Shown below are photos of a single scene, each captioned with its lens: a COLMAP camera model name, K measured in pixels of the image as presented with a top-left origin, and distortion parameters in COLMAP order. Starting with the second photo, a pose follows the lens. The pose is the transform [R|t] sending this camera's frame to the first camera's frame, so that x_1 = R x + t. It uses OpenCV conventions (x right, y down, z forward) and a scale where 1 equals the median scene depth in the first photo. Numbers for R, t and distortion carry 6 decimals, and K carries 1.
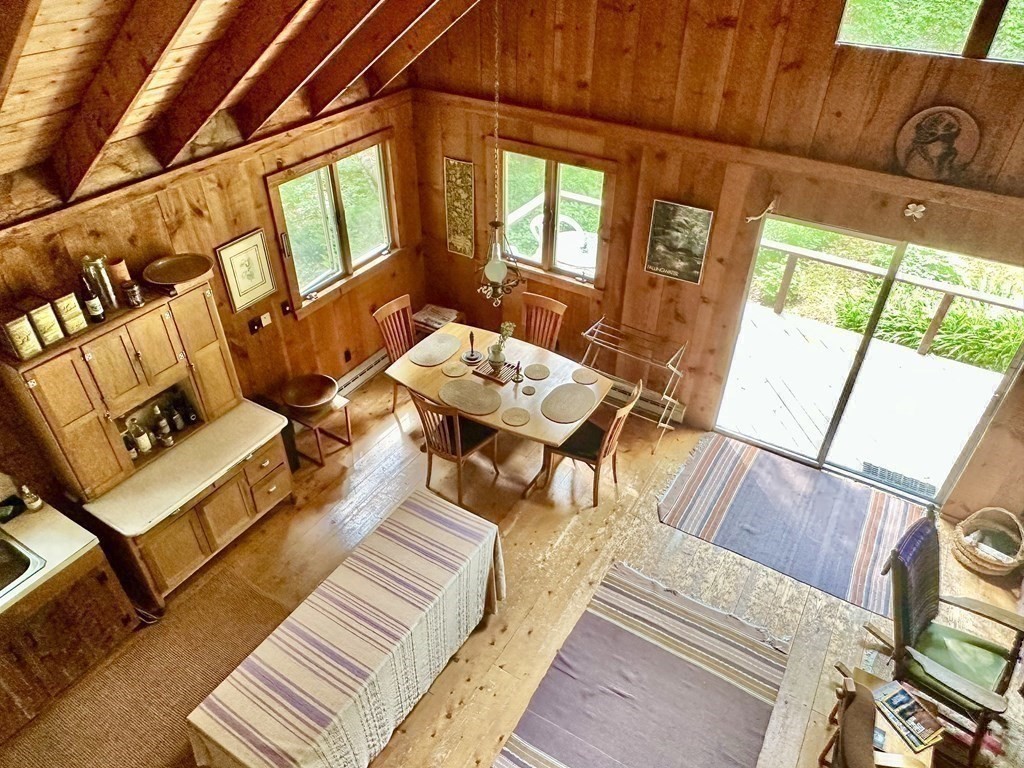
lens RADIAL K [[685.9, 0, 508.3], [0, 685.9, 387.0], [0, 0, 1]] dist [-0.001947, 0.002300]
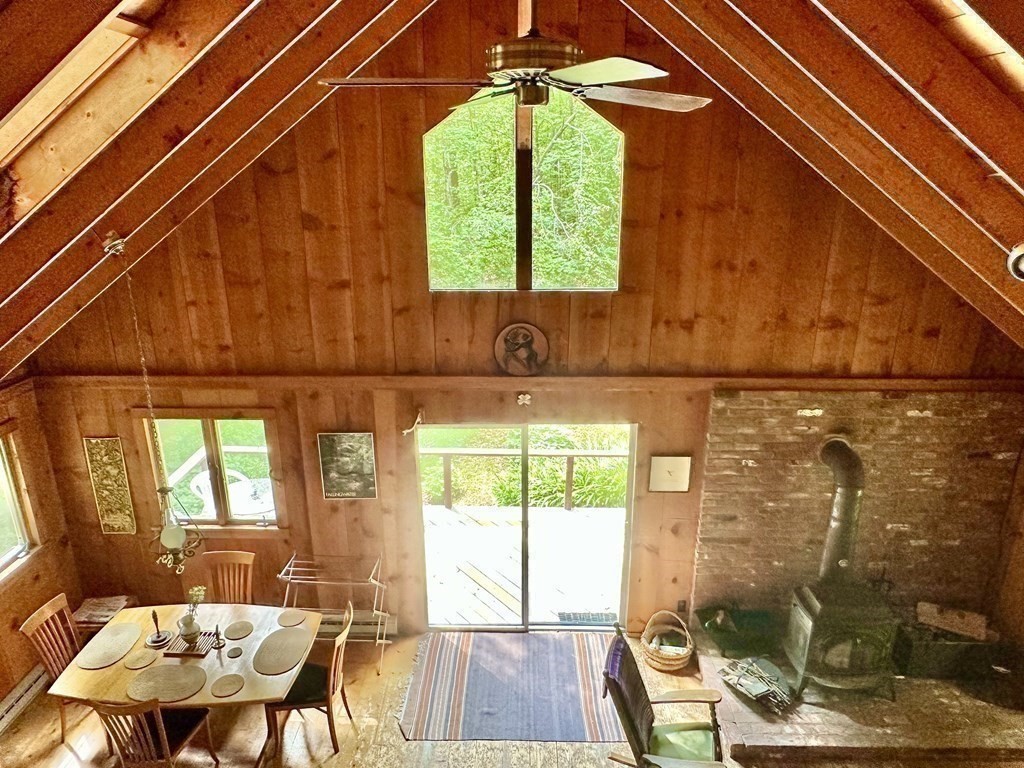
lens RADIAL K [[685.9, 0, 502.7], [0, 685.9, 389.1], [0, 0, 1]] dist [-0.001947, 0.002300]
pose [[0.862999, -0.174173, 0.474233, -0.035603], [0.317761, 0.916900, -0.241501, 0.017099], [-0.392761, 0.359107, 0.846629, -0.059164]]
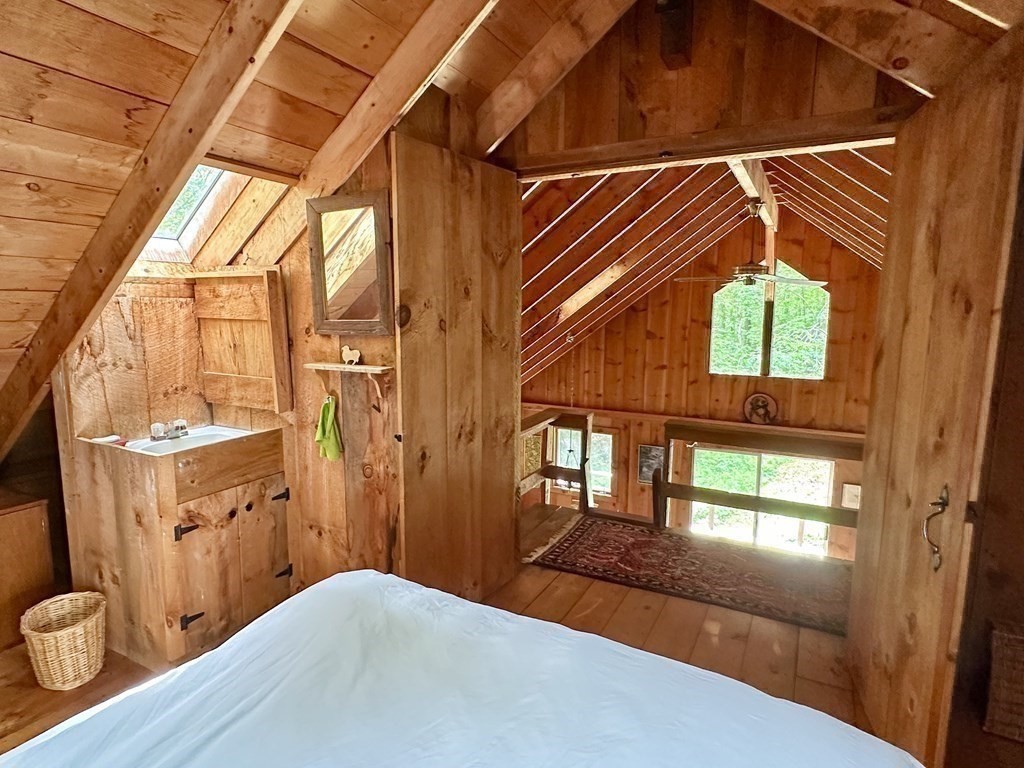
lens RADIAL K [[569.3, 0, 509.4], [0, 569.3, 387.9], [0, 0, 1]] dist [-0.010780, 0.003686]
pose [[0.997977, -0.010654, 0.062680, -0.270494], [0.040138, 0.870140, -0.491168, 0.385645], [-0.049307, 0.492690, 0.868807, -0.523263]]
